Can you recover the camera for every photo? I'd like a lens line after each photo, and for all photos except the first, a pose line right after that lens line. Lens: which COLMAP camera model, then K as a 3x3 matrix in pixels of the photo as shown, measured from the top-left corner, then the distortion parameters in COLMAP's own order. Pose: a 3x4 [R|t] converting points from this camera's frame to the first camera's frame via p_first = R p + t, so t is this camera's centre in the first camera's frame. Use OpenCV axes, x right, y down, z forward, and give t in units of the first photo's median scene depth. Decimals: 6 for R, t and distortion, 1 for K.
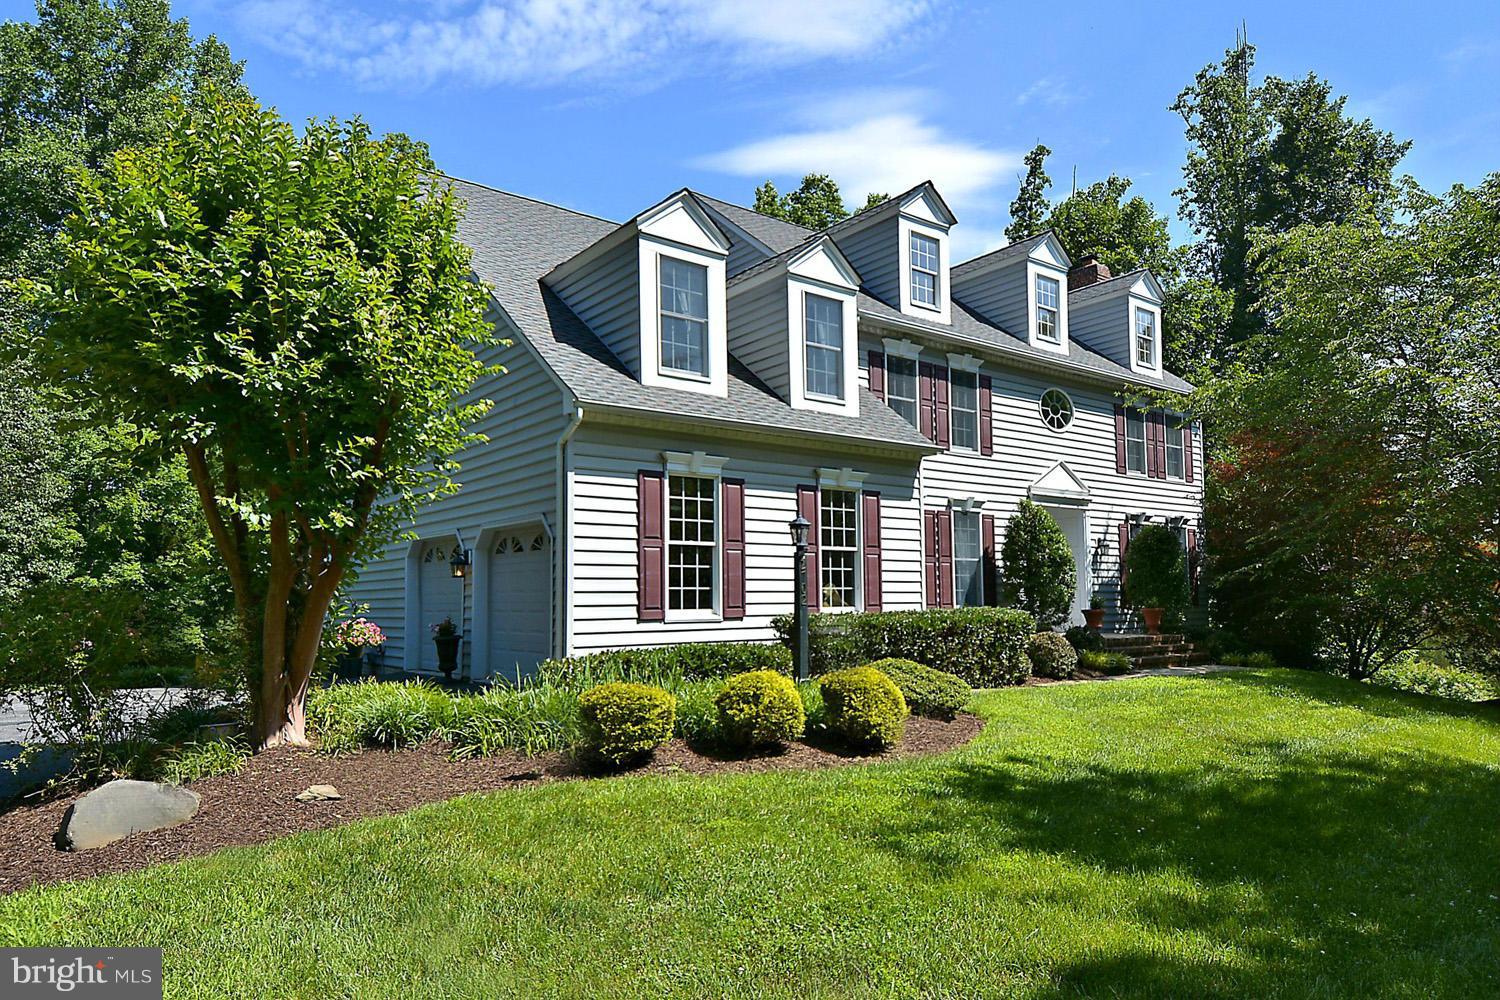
lens RADIAL K [[796.6, 0, 751.9], [0, 796.6, 566.7], [0, 0, 1]] dist [0.037732, -0.016805]
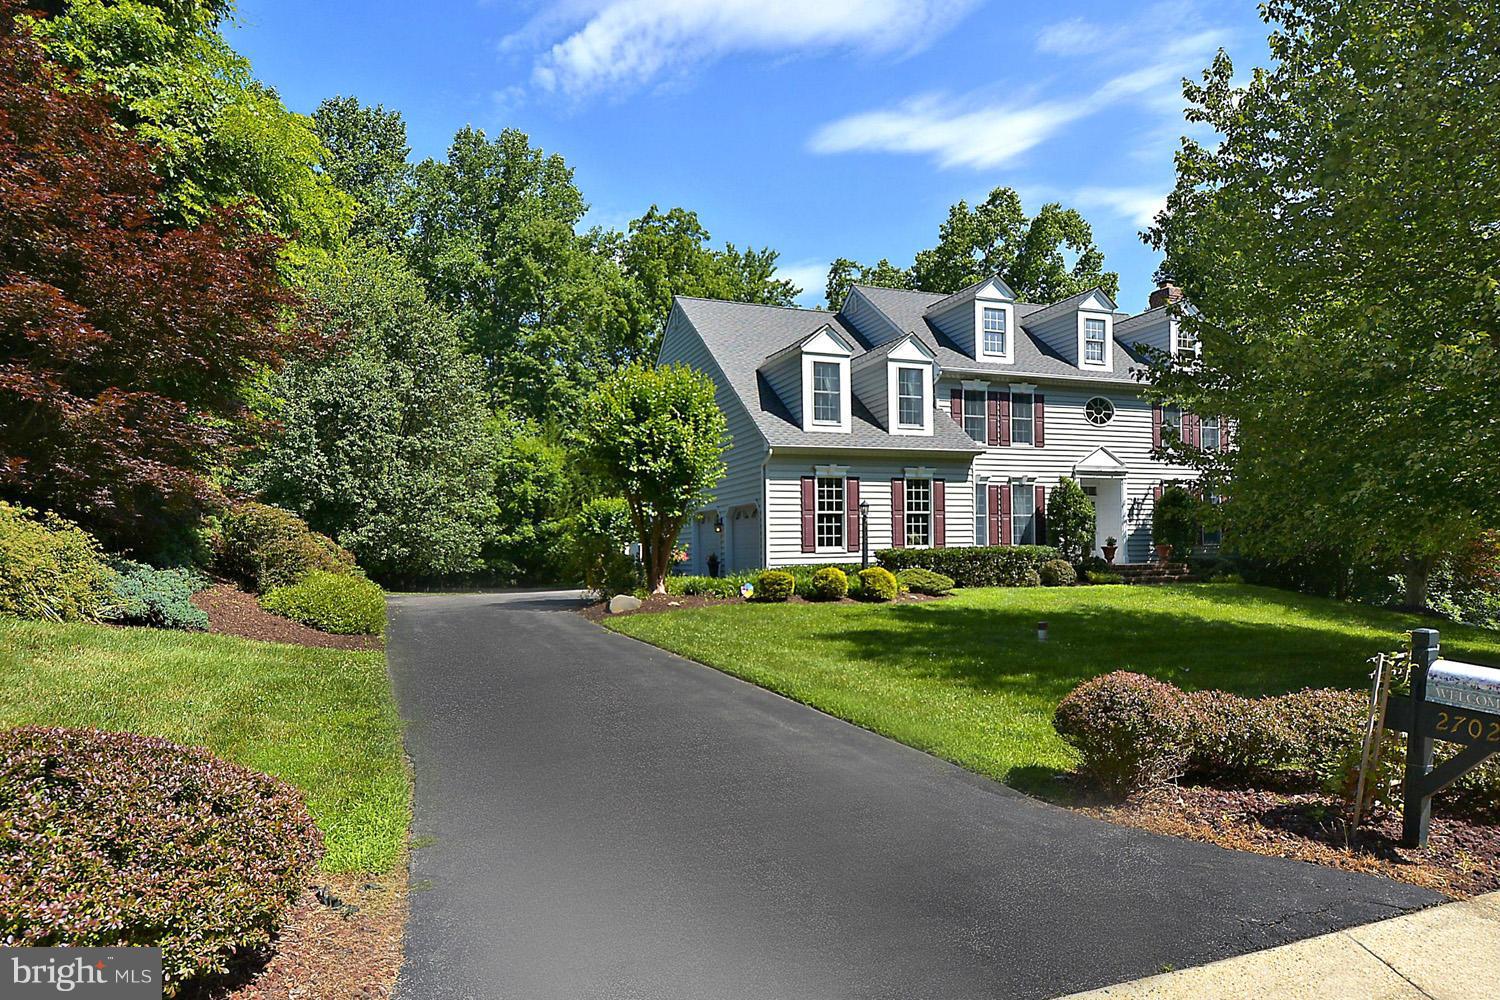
lens RADIAL K [[774.2, 0, 769.3], [0, 774.2, 498.4], [0, 0, 1]] dist [0.059667, -0.042605]
pose [[0.957259, -0.028493, -0.287826, 0.292292], [0.021142, 0.999367, -0.028618, -0.011299], [0.288459, 0.021310, 0.957255, -0.754641]]
